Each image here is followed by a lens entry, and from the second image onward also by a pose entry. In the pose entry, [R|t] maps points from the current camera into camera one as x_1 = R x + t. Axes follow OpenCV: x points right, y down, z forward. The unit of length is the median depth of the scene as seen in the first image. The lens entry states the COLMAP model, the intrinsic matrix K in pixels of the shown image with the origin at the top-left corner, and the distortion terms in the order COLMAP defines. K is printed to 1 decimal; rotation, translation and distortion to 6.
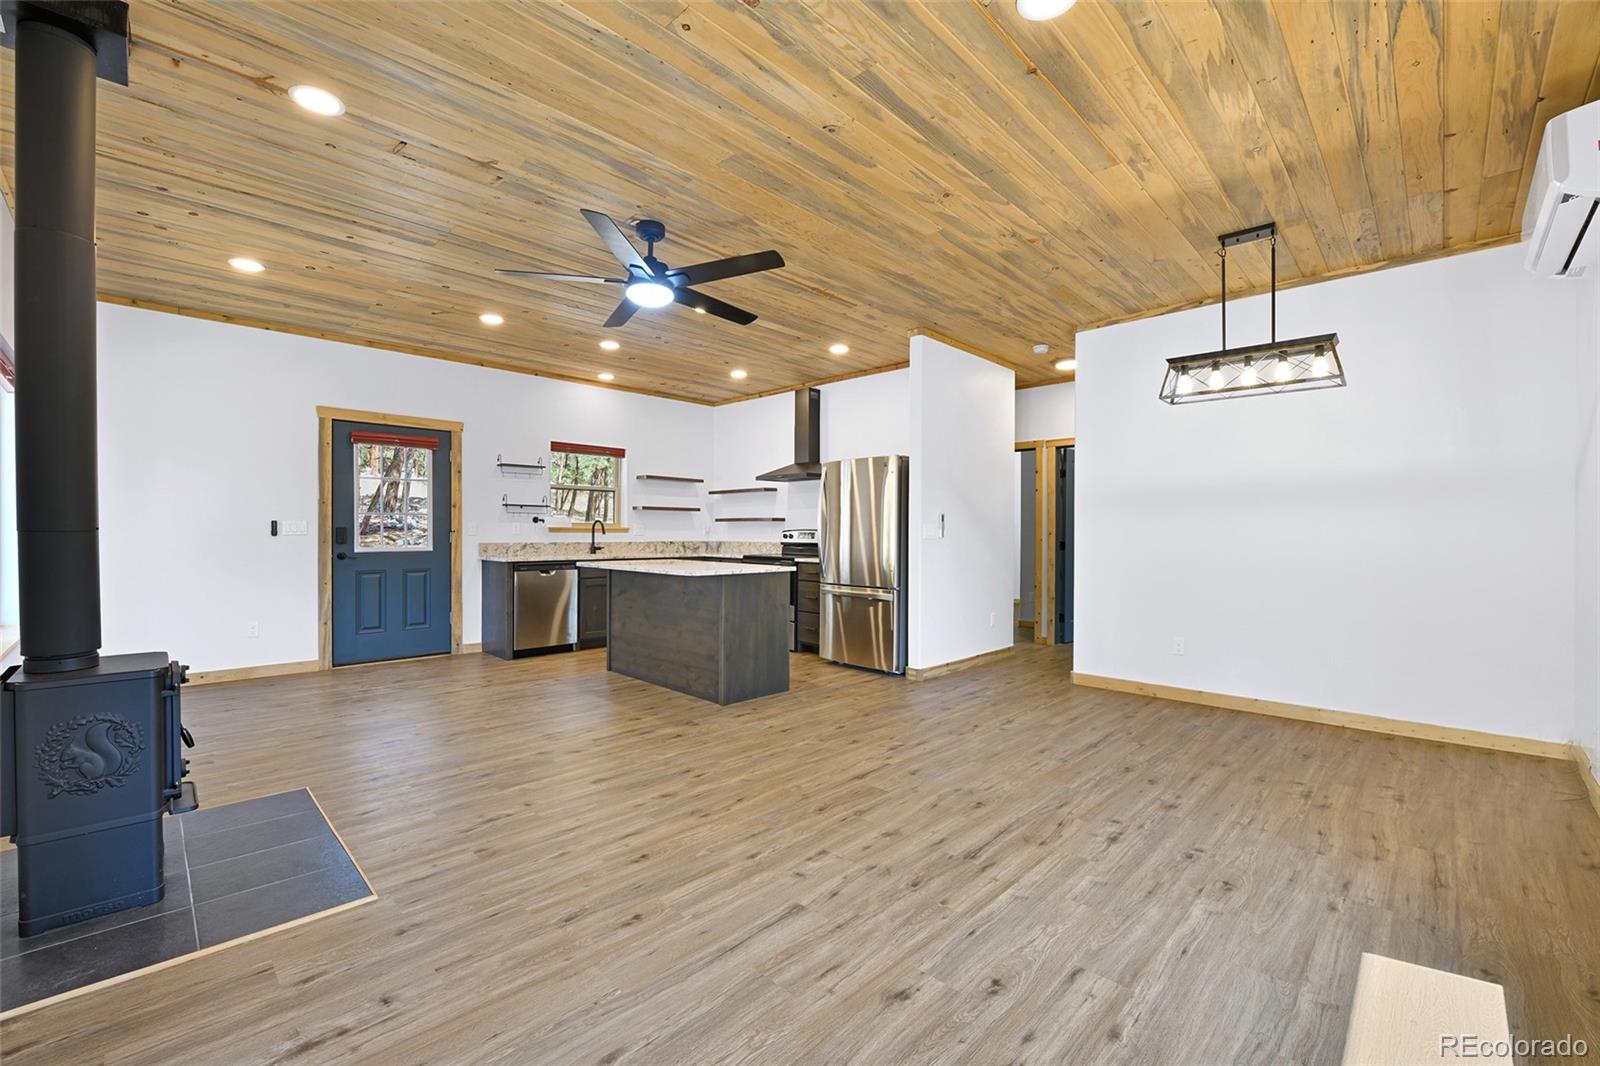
lens RADIAL K [[661.0, 0, 766.6], [0, 661.0, 537.5], [0, 0, 1]] dist [-0.017831, -0.000965]
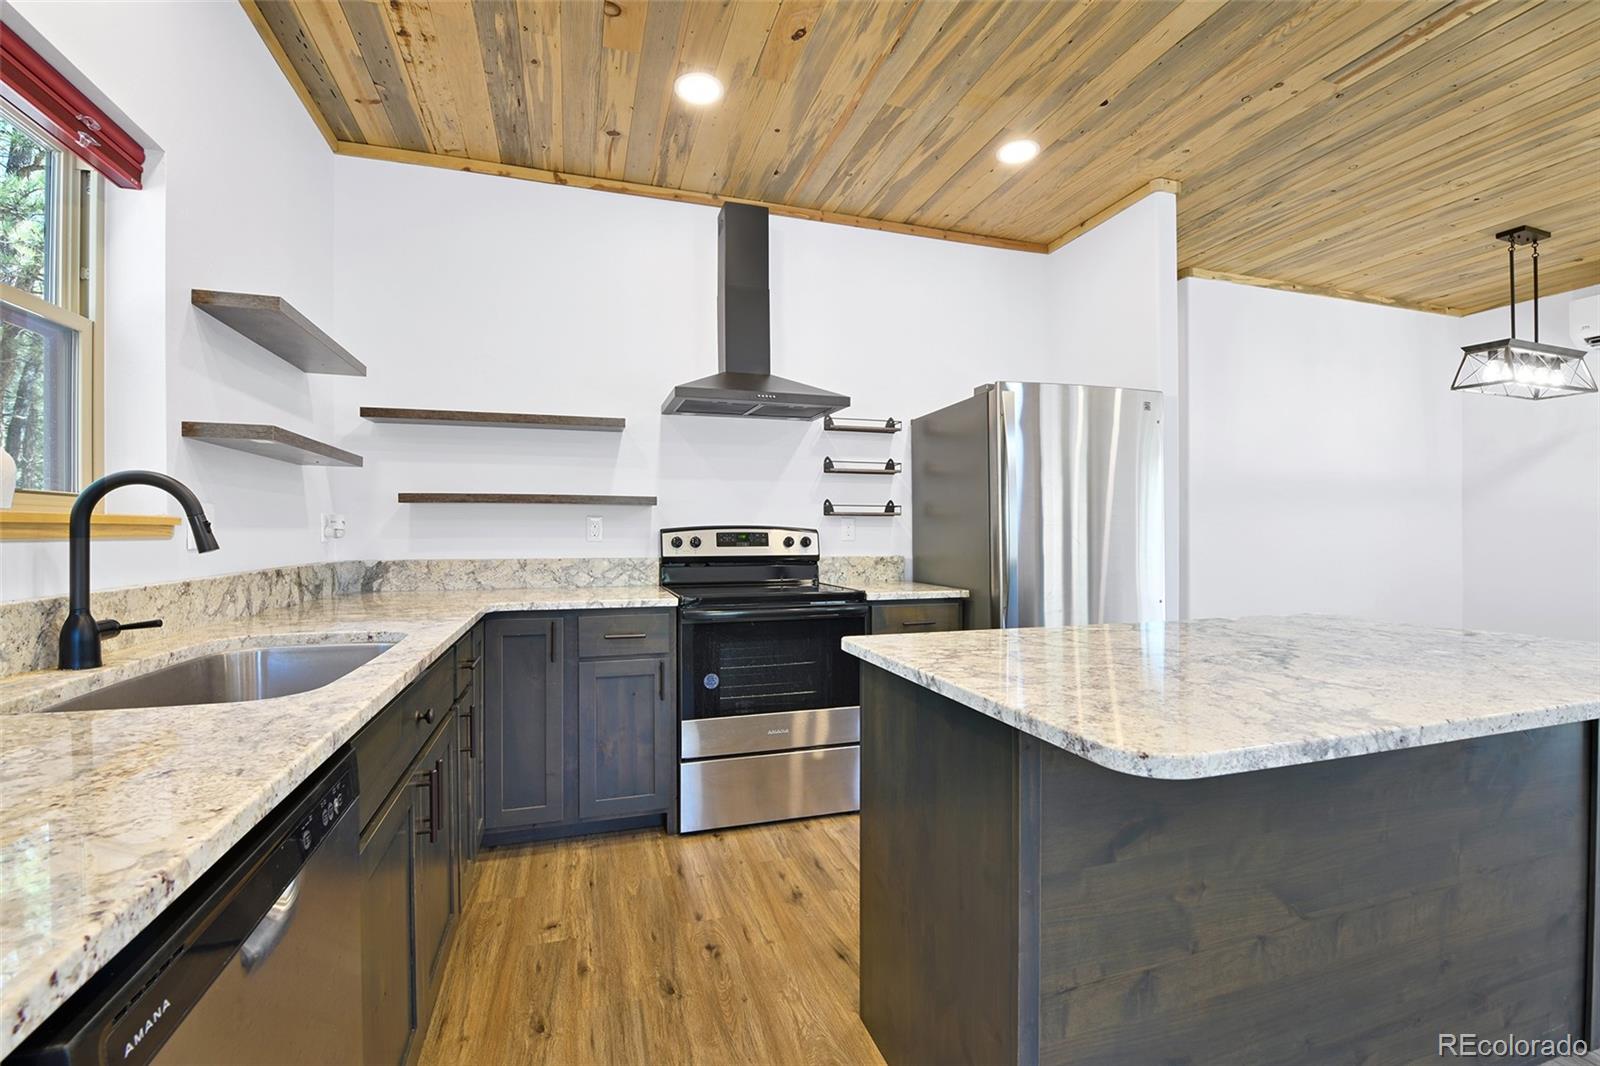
lens RADIAL K [[661.0, 0, 778.9], [0, 661.0, 551.9], [0, 0, 1]] dist [-0.017831, -0.000965]
pose [[0.465796, -0.033496, 0.884258, -0.641432], [0.011245, 0.999427, 0.031935, -0.017087], [-0.884821, -0.004932, 0.465905, 1.465696]]
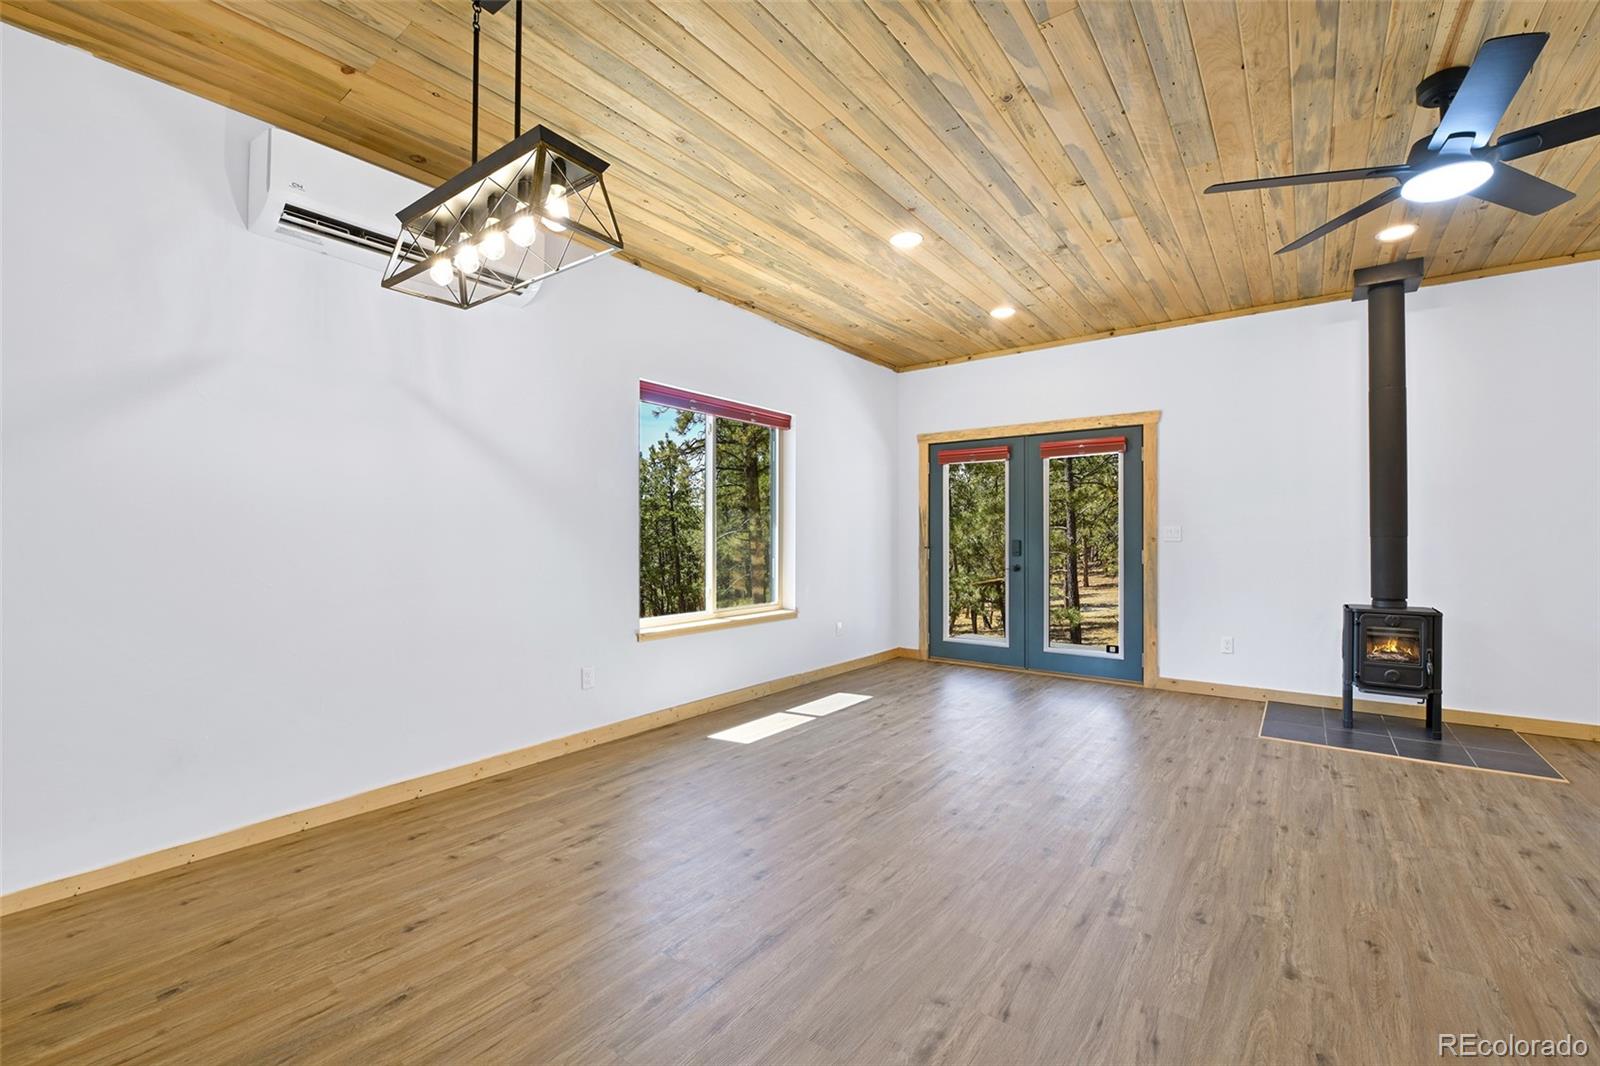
lens RADIAL K [[661.0, 0, 775.3], [0, 661.0, 536.8], [0, 0, 1]] dist [-0.017831, -0.000965]
pose [[-0.991323, -0.004999, -0.131353, 0.548773], [-0.006414, 0.999926, 0.010356, -0.008205], [0.131292, 0.011108, -0.991282, 1.475343]]
